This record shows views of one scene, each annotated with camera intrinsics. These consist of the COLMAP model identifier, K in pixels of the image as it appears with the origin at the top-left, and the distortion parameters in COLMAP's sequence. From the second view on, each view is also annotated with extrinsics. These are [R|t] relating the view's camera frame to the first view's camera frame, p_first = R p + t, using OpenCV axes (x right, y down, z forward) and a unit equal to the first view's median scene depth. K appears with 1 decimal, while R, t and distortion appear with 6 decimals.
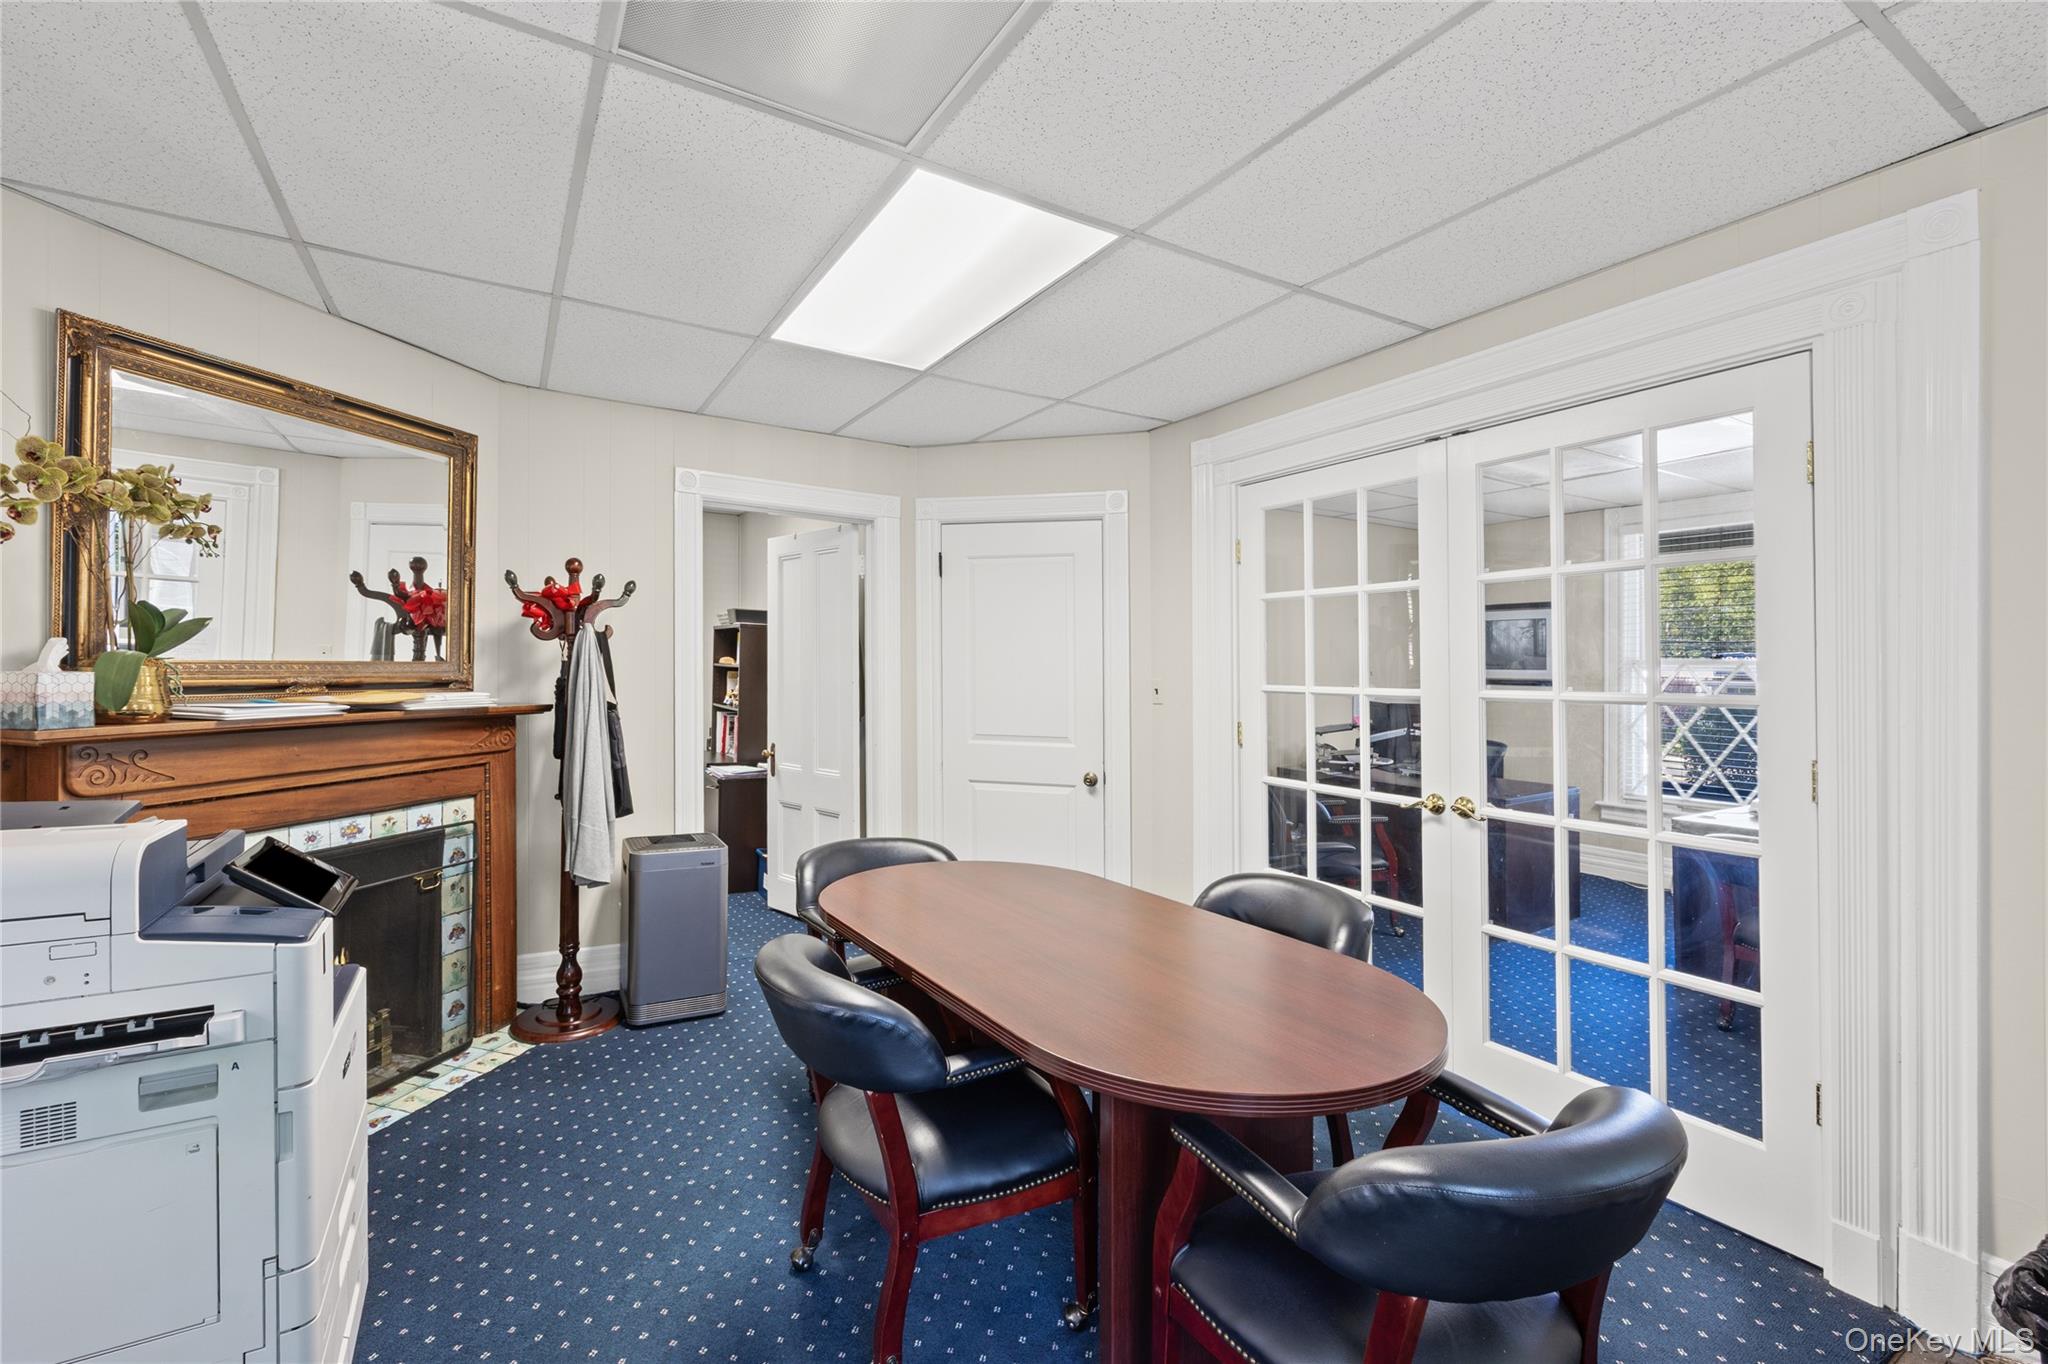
lens RADIAL K [[878.5, 0, 1029.1], [0, 878.5, 662.3], [0, 0, 1]] dist [-0.007875, 0.000805]
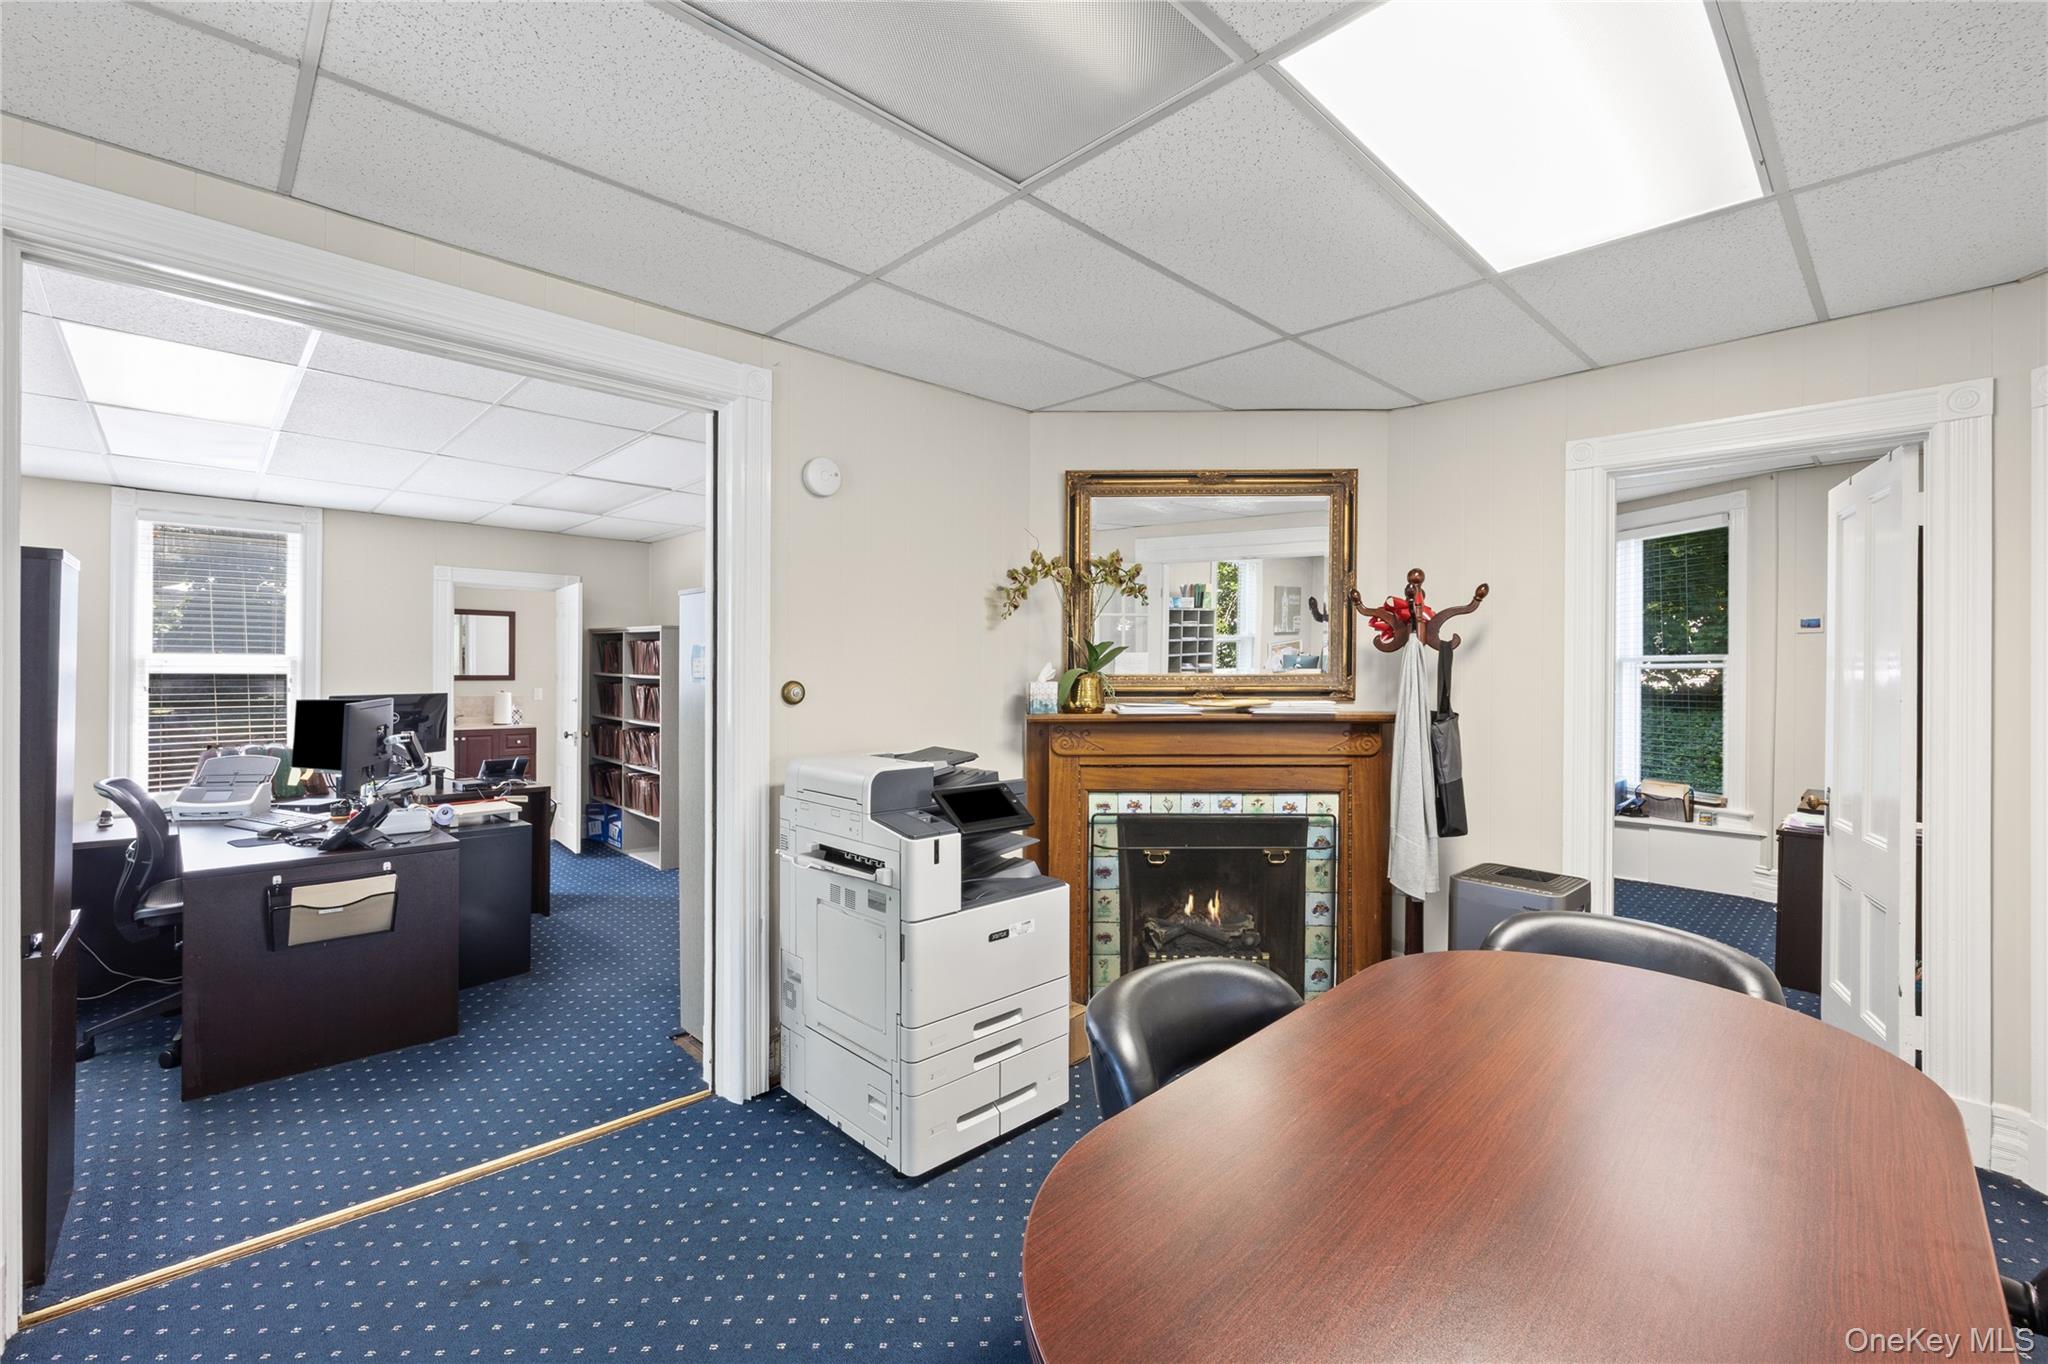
lens RADIAL K [[878.5, 0, 1016.5], [0, 878.5, 683.1], [0, 0, 1]] dist [-0.007875, 0.000805]
pose [[0.211964, -0.000737, -0.977277, 0.389551], [0.007541, 0.999971, 0.000882, 0.007672], [0.977248, -0.007557, 0.211963, 0.370809]]
